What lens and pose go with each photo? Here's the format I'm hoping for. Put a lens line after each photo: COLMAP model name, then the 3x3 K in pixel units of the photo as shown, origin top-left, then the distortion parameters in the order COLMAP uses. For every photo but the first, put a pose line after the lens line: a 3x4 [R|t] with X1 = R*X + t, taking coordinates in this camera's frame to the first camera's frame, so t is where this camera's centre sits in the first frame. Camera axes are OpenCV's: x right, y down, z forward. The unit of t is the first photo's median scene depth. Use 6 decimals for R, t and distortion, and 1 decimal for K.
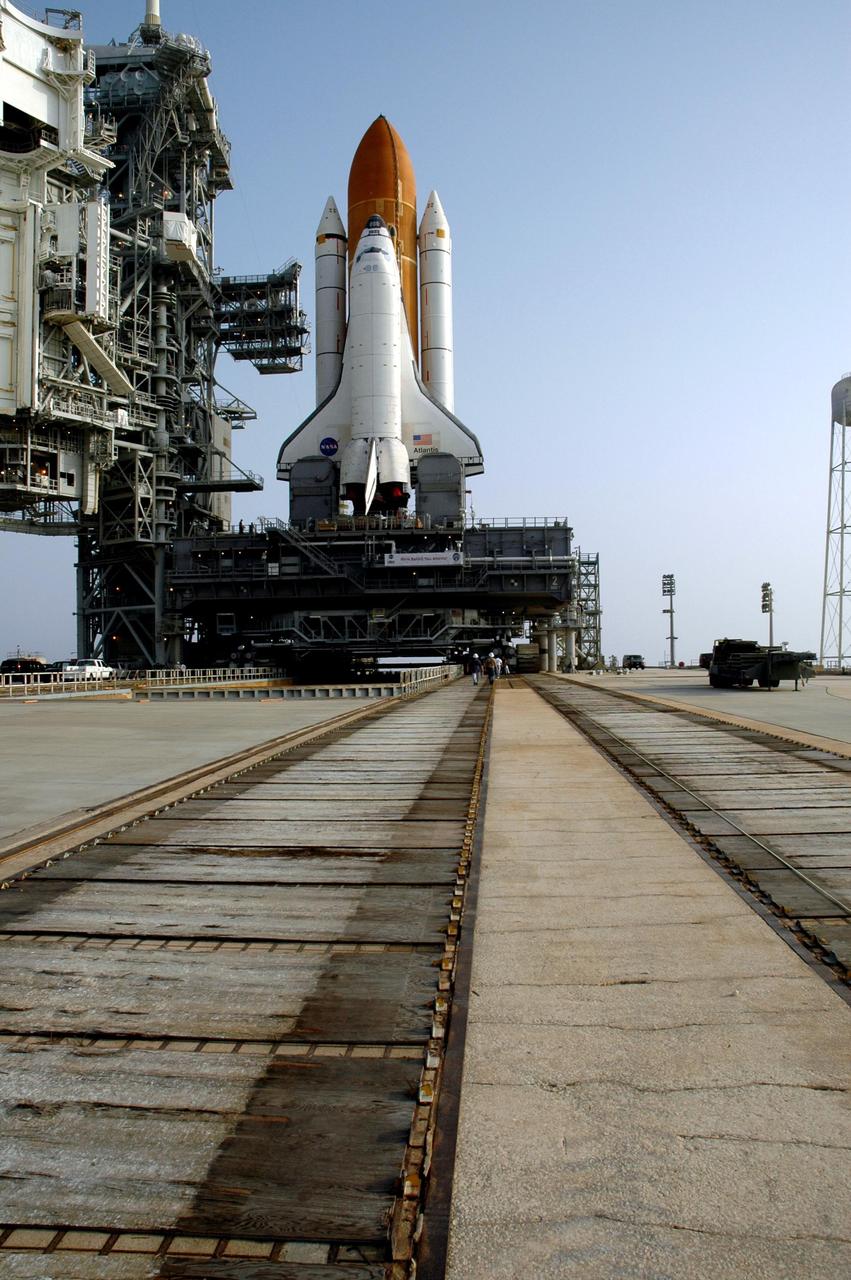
lens RADIAL K [[980.9, 0, 425.5], [0, 980.9, 640.0], [0, 0, 1]] dist [-0.113450, 0.001542]
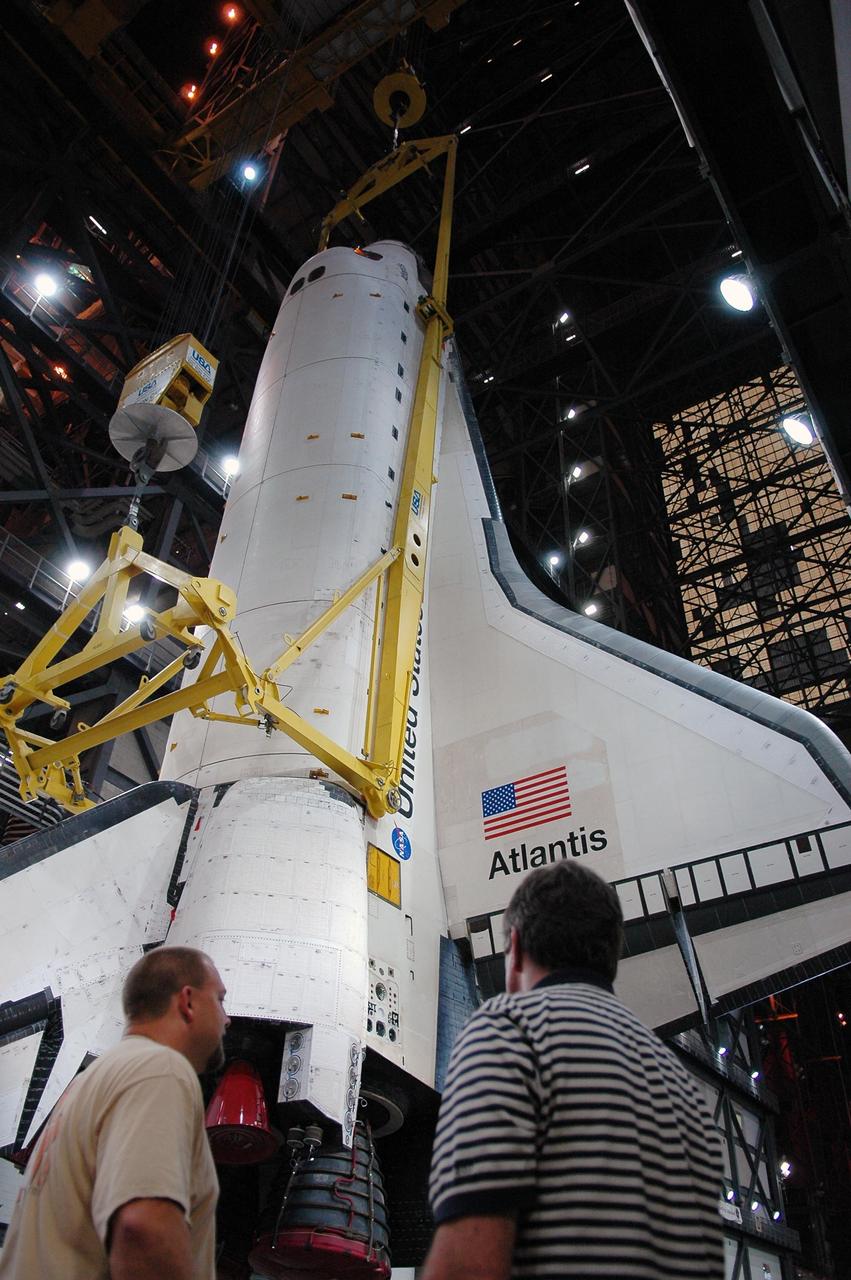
lens RADIAL K [[980.9, 0, 425.5], [0, 980.9, 640.0], [0, 0, 1]] dist [-0.113450, 0.001542]
pose [[0.876753, -0.264311, -0.401801, 0.066404], [-0.027984, 0.805996, -0.591259, -0.123813], [0.480126, 0.529632, 0.699263, 0.878121]]
